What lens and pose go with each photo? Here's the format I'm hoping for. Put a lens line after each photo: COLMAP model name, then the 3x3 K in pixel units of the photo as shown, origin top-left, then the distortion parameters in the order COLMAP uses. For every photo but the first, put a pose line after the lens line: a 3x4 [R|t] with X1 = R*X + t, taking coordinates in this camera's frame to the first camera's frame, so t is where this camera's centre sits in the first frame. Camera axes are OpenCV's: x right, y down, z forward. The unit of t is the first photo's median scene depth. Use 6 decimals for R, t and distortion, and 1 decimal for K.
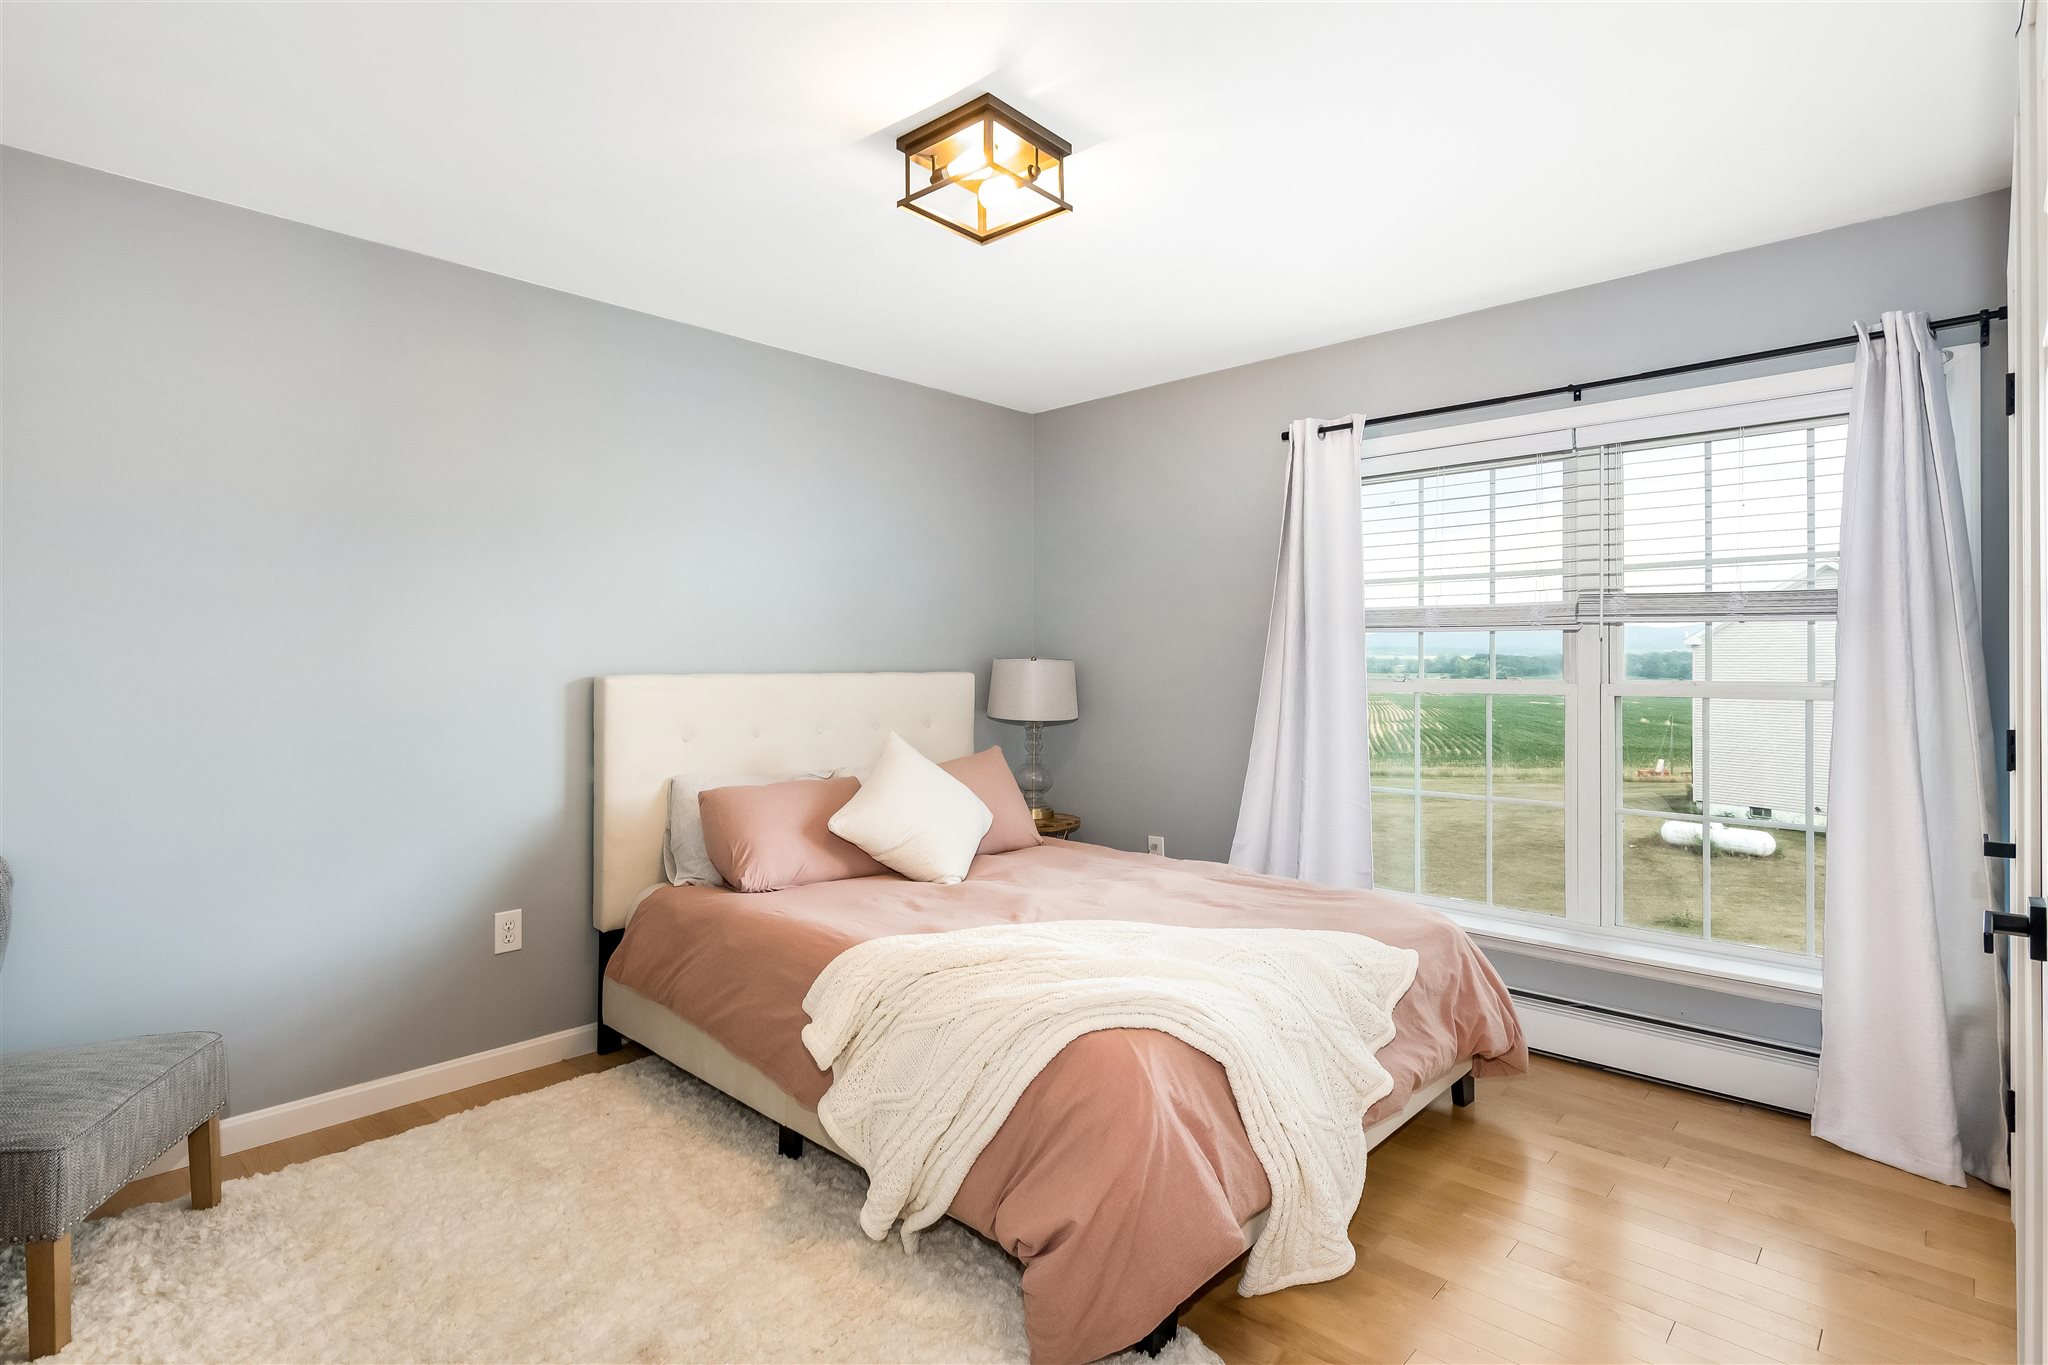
lens RADIAL K [[982.2, 0, 1023.0], [0, 982.2, 663.7], [0, 0, 1]] dist [0.013929, -0.006088]
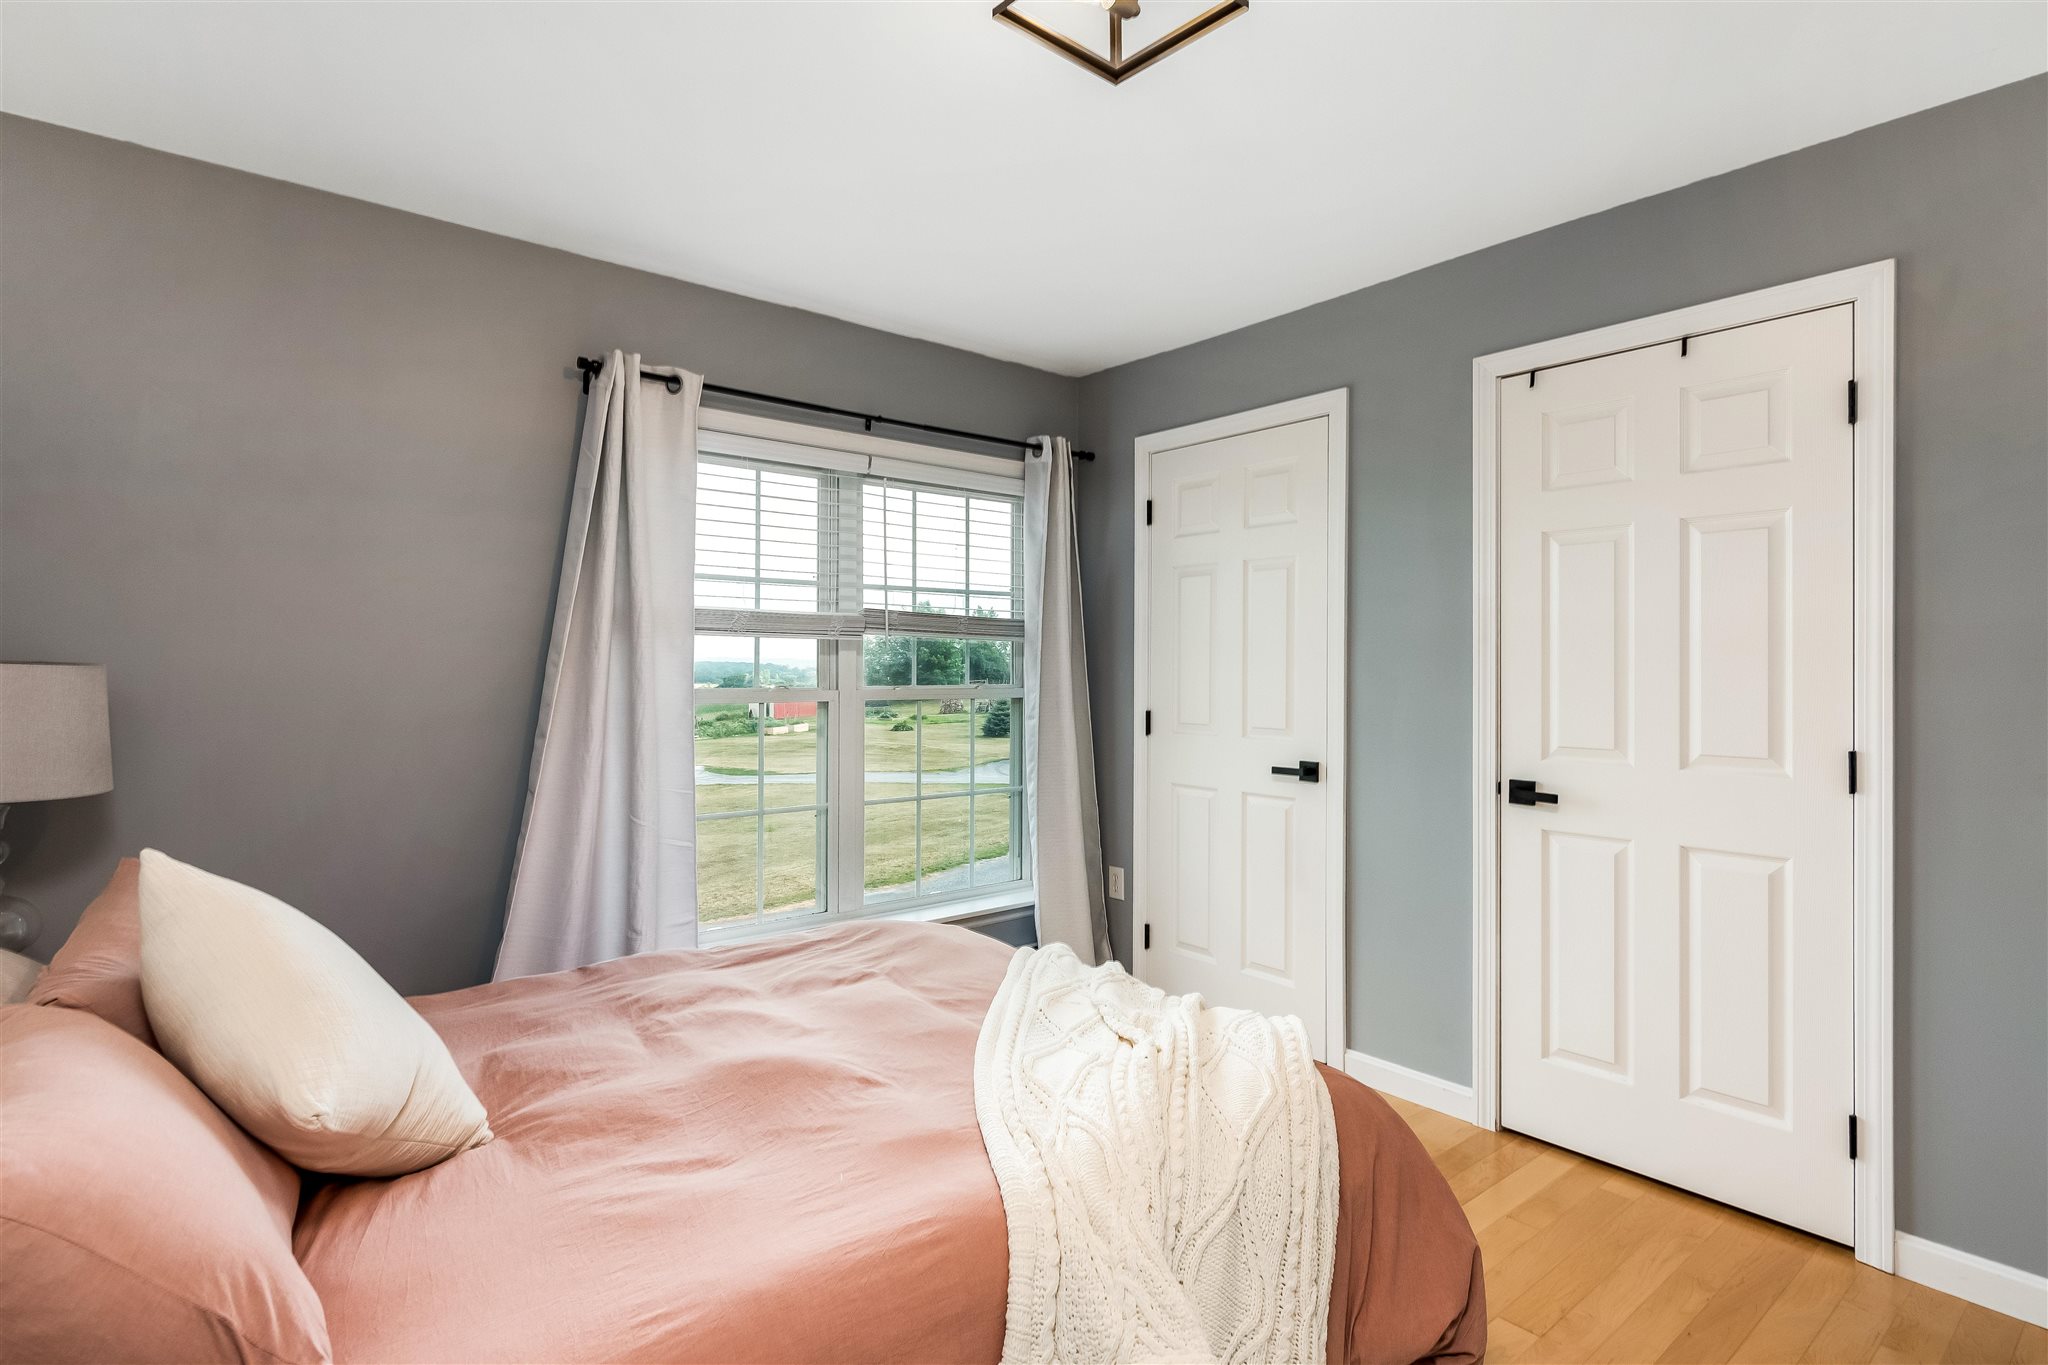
lens RADIAL K [[985.5, 0, 1024.0], [0, 985.5, 682.5], [0, 0, 1]] dist [0.015873, -0.007627]
pose [[0.157206, -0.022084, 0.987319, -0.445618], [-0.008967, 0.999677, 0.023788, -0.014165], [-0.987525, -0.012593, 0.156957, 0.592386]]
